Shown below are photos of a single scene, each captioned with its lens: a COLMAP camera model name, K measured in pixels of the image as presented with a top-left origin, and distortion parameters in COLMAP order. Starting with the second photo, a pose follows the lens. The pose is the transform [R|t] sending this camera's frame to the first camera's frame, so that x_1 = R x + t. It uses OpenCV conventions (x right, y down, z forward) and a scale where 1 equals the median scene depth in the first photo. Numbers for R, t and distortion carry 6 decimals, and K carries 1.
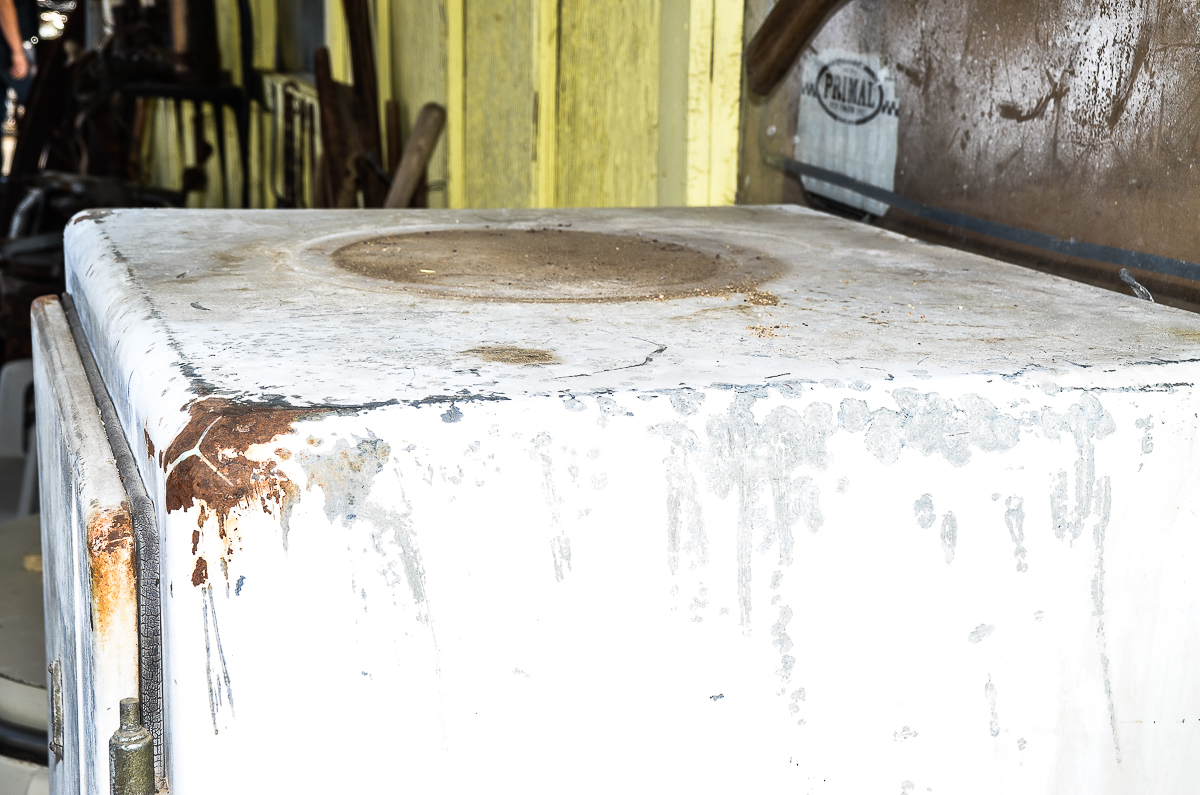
lens RADIAL K [[1772.7, 0, 615.7], [0, 1772.7, 441.6], [0, 0, 1]] dist [0.096138, 0.000000]
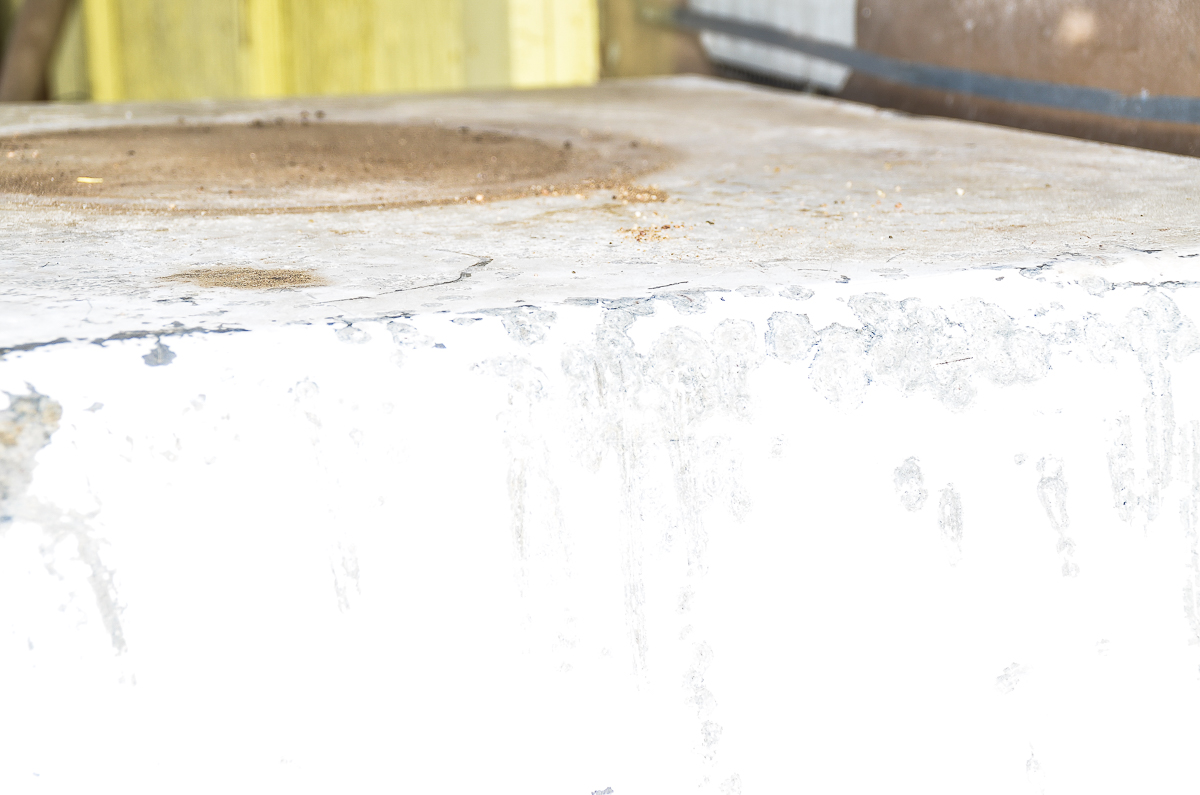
lens RADIAL K [[3213.8, 0, 609.4], [0, 3213.8, 453.0], [0, 0, 1]] dist [0.480299, 0.000000]
pose [[0.996442, -0.055729, 0.063228, -0.006231], [0.058598, 0.997291, -0.044455, 0.071300], [-0.060580, 0.048002, 0.997008, -0.145260]]
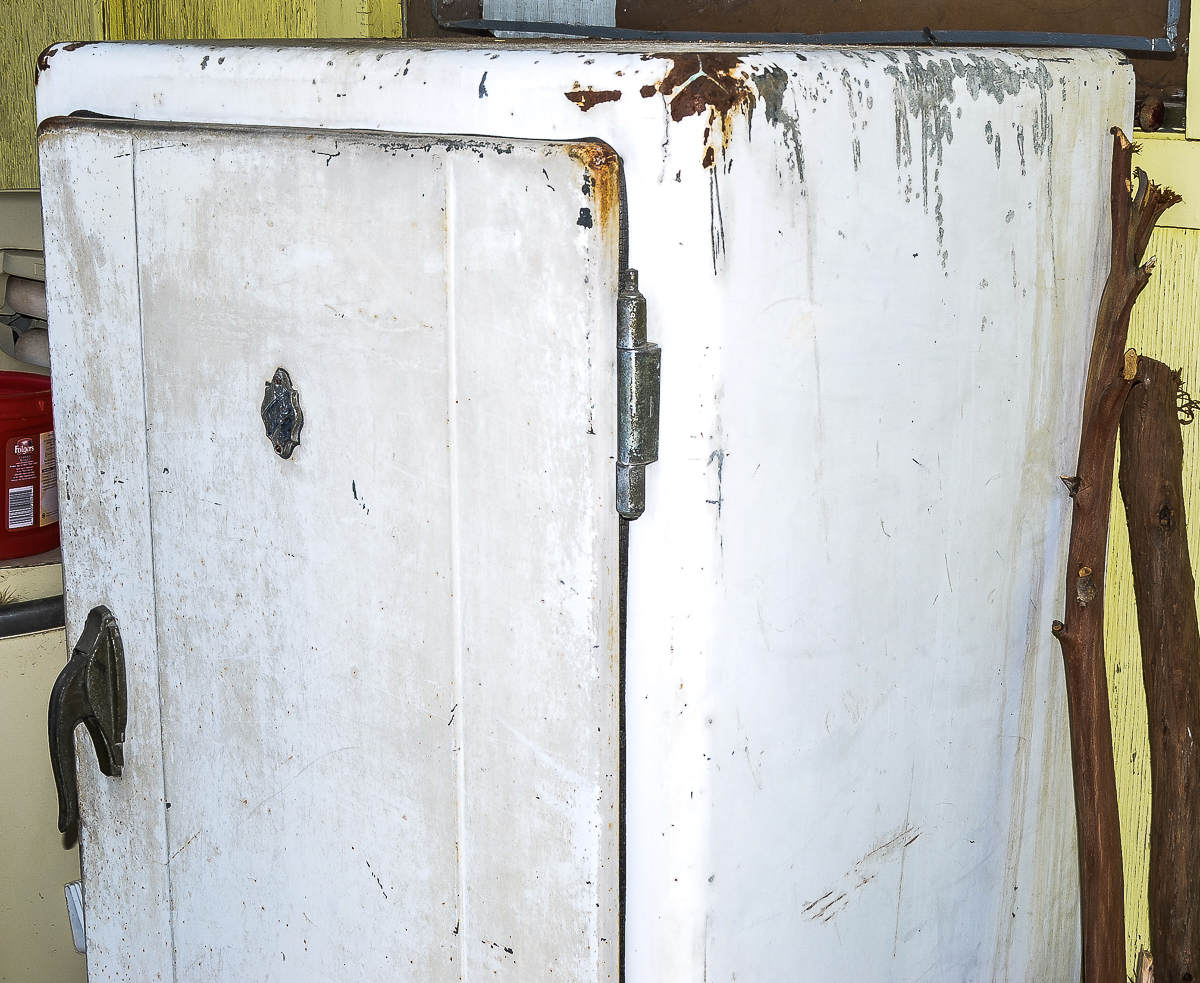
lens RADIAL K [[1875.9, 0, 673.0], [0, 1875.9, 452.4], [0, 0, 1]] dist [-0.051977, 0.000000]
pose [[0.851937, -0.141029, 0.504297, -0.905978], [0.150175, 0.988399, 0.022712, 0.231703], [-0.501649, 0.056384, 0.863232, -0.254596]]
